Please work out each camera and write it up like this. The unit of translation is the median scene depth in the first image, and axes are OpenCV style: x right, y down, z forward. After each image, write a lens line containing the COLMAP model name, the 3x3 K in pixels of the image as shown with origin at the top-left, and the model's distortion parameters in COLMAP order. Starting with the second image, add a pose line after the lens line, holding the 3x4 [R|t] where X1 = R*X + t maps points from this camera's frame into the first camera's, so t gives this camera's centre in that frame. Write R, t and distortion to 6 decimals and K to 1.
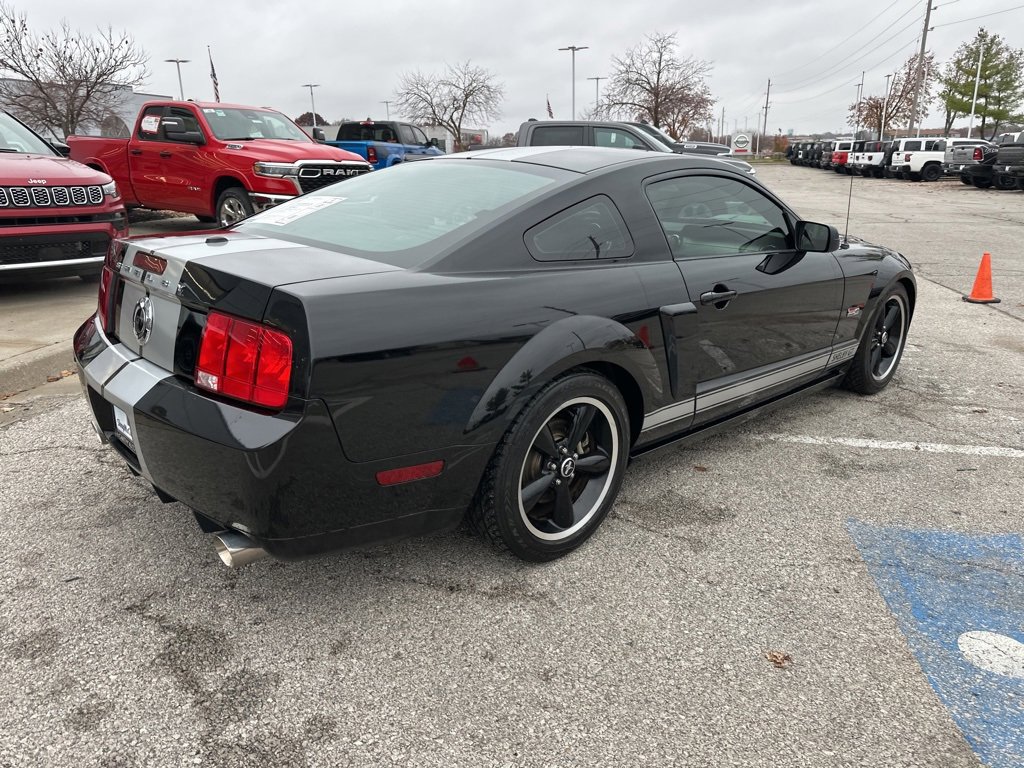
lens RADIAL K [[721.2, 0, 509.2], [0, 721.2, 380.5], [0, 0, 1]] dist [0.026913, -0.032591]
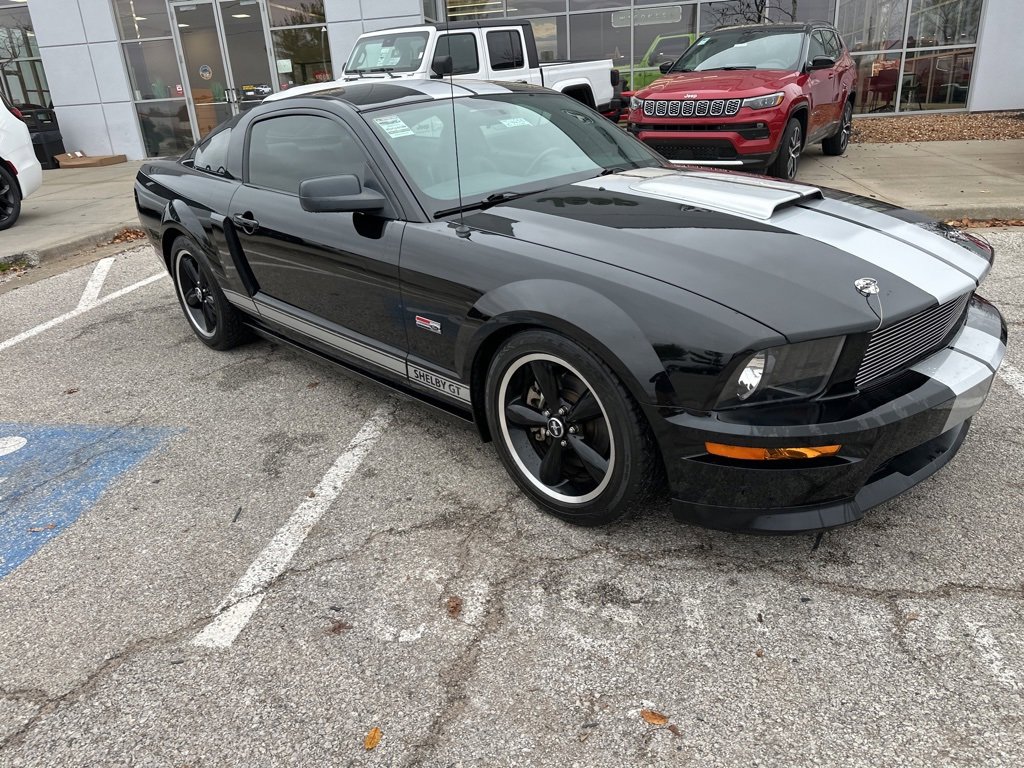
lens RADIAL K [[719.8, 0, 510.0], [0, 719.8, 384.9], [0, 0, 1]] dist [0.034947, -0.041866]
pose [[0.016290, 0.378202, -0.925580, 0.952447], [-0.242118, 0.899645, 0.363343, -0.261599], [0.970110, 0.218181, 0.106224, 0.854653]]
